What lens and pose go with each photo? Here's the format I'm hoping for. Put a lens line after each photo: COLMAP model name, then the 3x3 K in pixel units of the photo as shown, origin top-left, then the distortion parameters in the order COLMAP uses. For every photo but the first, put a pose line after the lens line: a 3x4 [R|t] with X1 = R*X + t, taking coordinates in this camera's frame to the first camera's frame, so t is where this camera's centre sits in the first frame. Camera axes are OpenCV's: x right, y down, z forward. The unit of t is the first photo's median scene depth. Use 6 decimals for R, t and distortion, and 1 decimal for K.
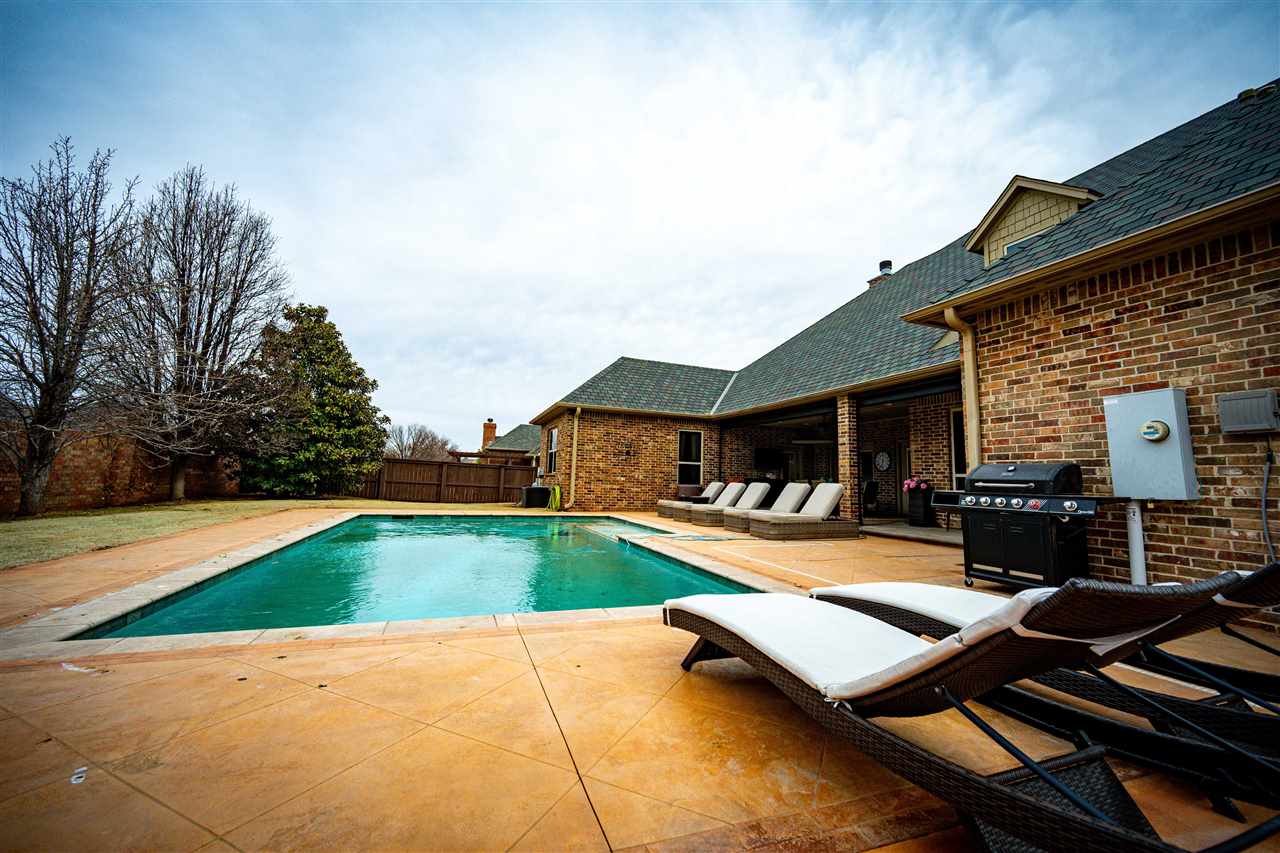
lens RADIAL K [[504.1, 0, 644.1], [0, 504.1, 423.1], [0, 0, 1]] dist [-0.002378, -0.000247]
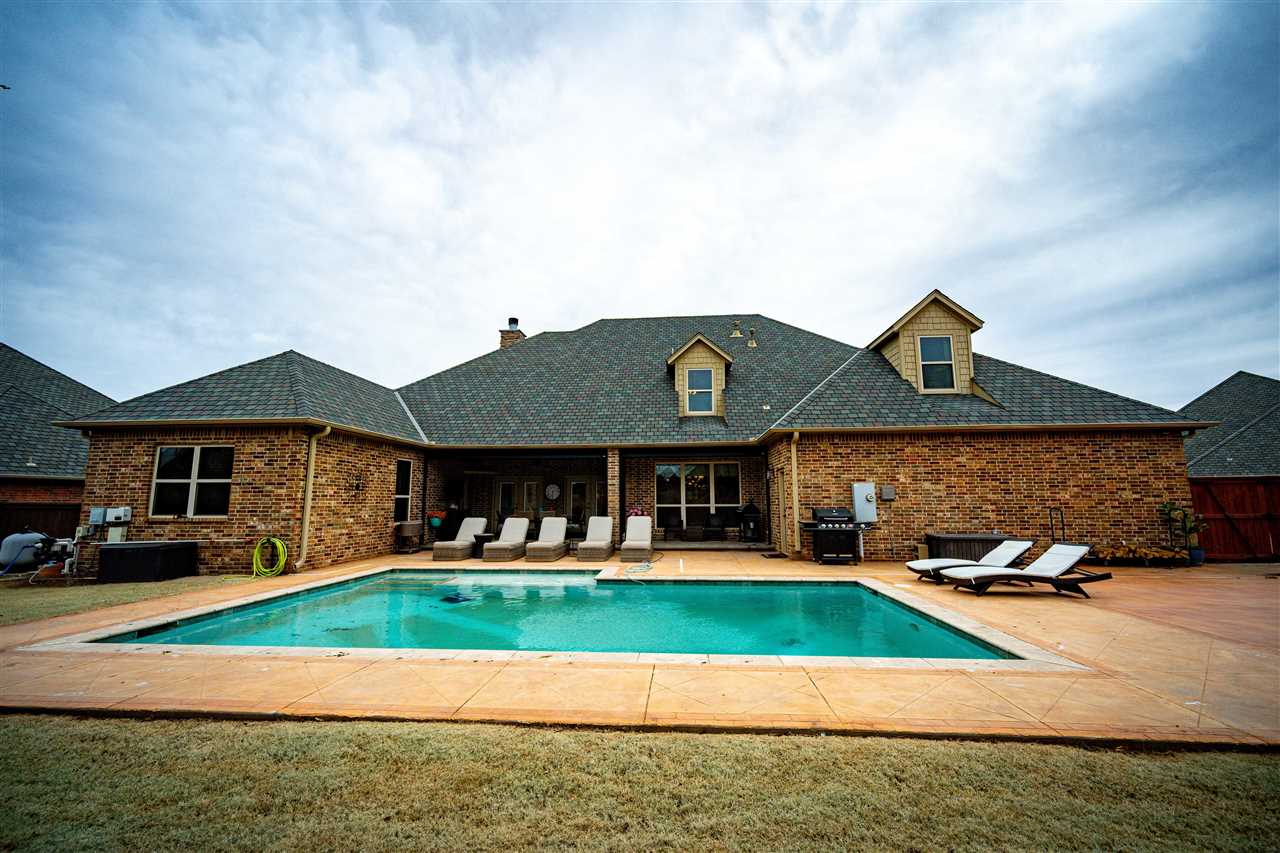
lens RADIAL K [[504.1, 0, 647.3], [0, 504.1, 428.7], [0, 0, 1]] dist [-0.002378, -0.000247]
pose [[0.409514, 0.096026, 0.907236, -0.601541], [-0.088738, 0.993922, -0.065146, -0.021003], [-0.907978, -0.053828, 0.415546, 0.280612]]
